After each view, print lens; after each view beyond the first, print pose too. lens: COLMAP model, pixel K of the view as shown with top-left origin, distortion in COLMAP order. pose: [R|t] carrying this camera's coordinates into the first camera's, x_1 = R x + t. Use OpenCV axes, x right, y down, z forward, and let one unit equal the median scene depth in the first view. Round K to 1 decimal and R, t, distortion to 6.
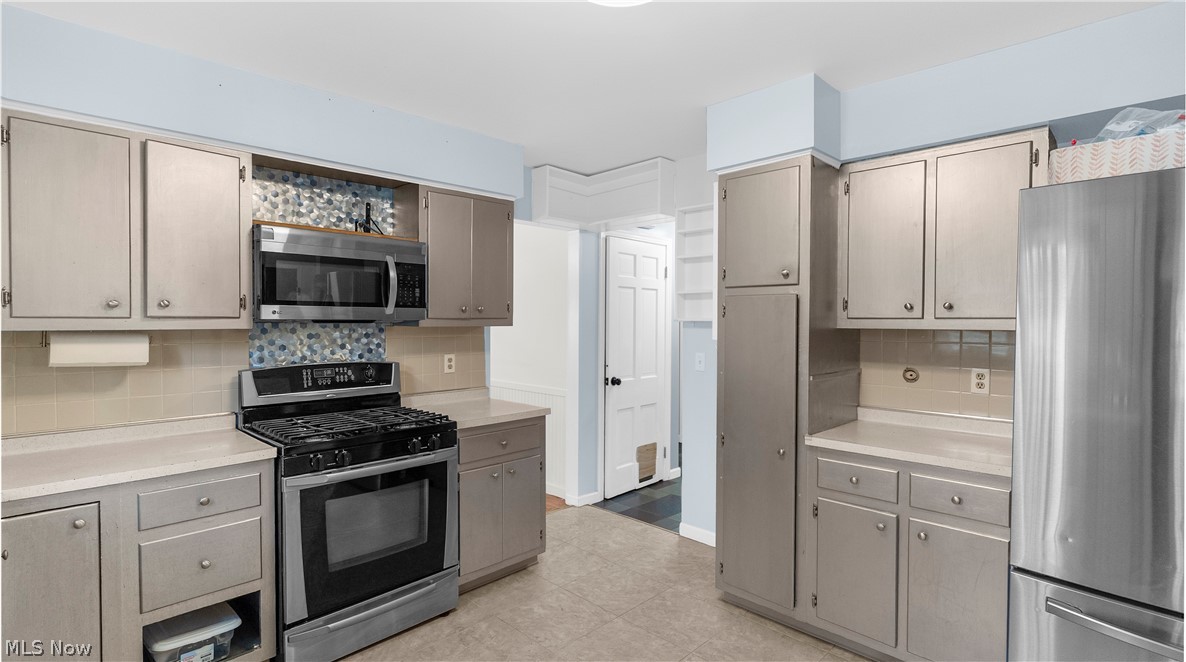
lens RADIAL K [[570.7, 0, 589.3], [0, 570.7, 328.0], [0, 0, 1]] dist [-0.000188, 0.000675]
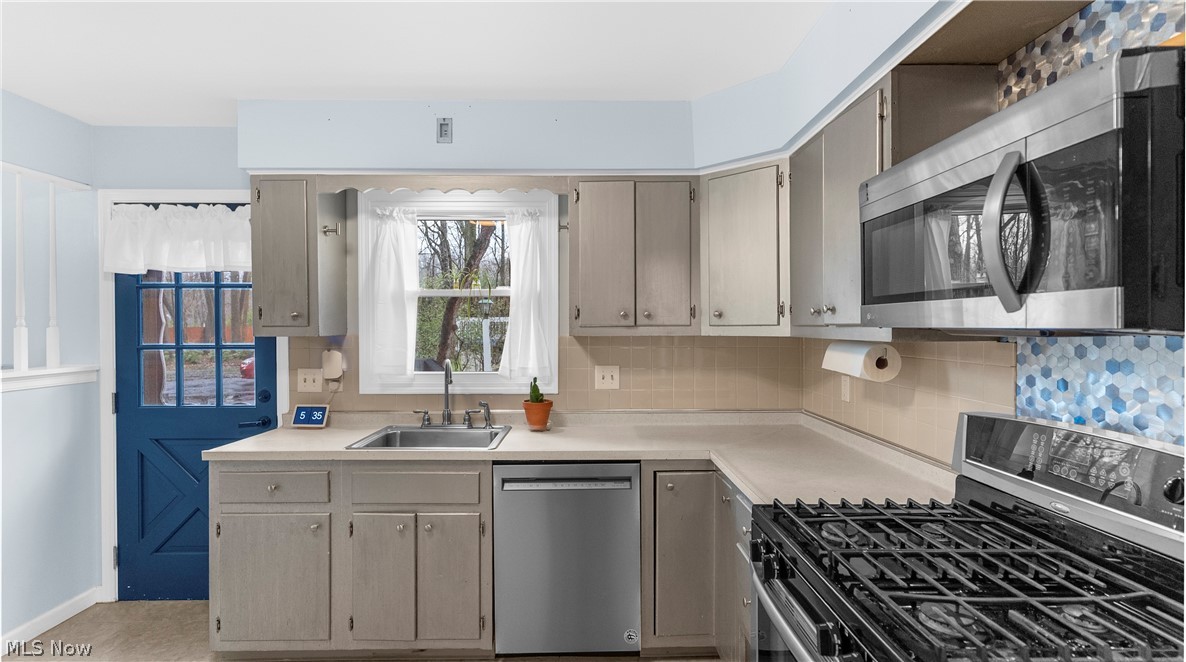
lens RADIAL K [[562.0, 0, 590.8], [0, 562.0, 332.3], [0, 0, 1]] dist [0.001113, 0.000359]
pose [[-0.702864, 0.006748, -0.711292, 0.091588], [-0.008240, 0.999811, 0.017628, -0.015620], [0.711276, 0.018251, -0.702676, 1.042175]]
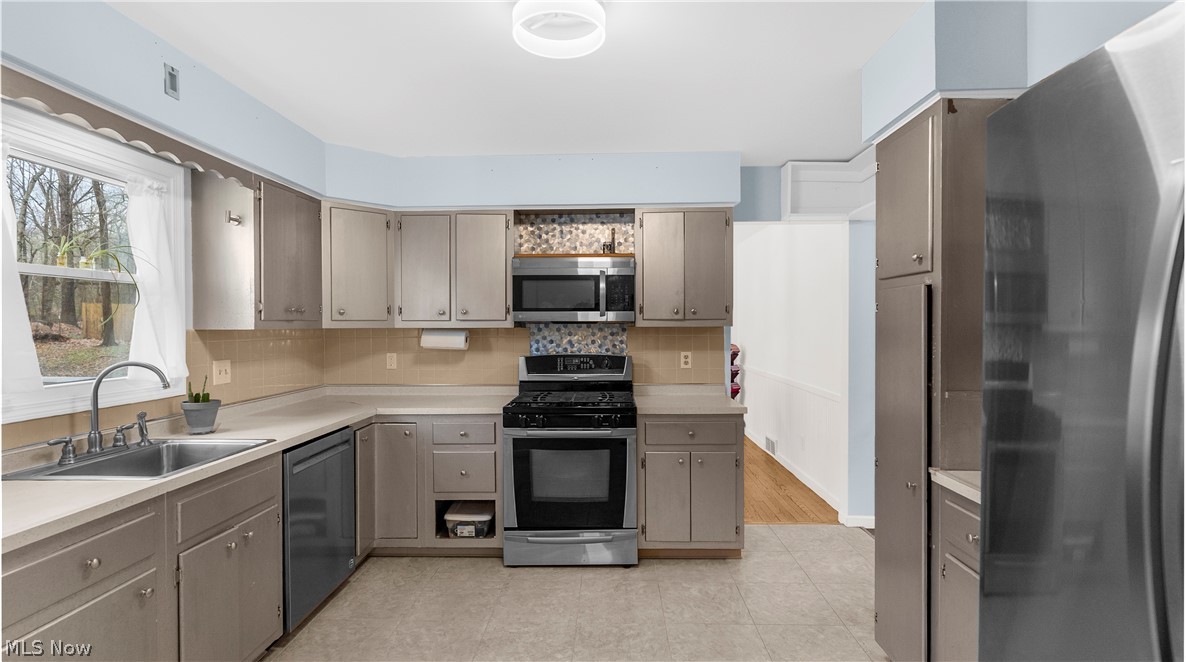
lens RADIAL K [[570.7, 0, 589.3], [0, 570.7, 328.0], [0, 0, 1]] dist [-0.000188, 0.000675]
pose [[0.673332, 0.002338, -0.739336, 0.553356], [-0.006155, 0.999978, -0.002443, 0.004051], [0.739314, 0.006196, 0.673332, 0.126958]]
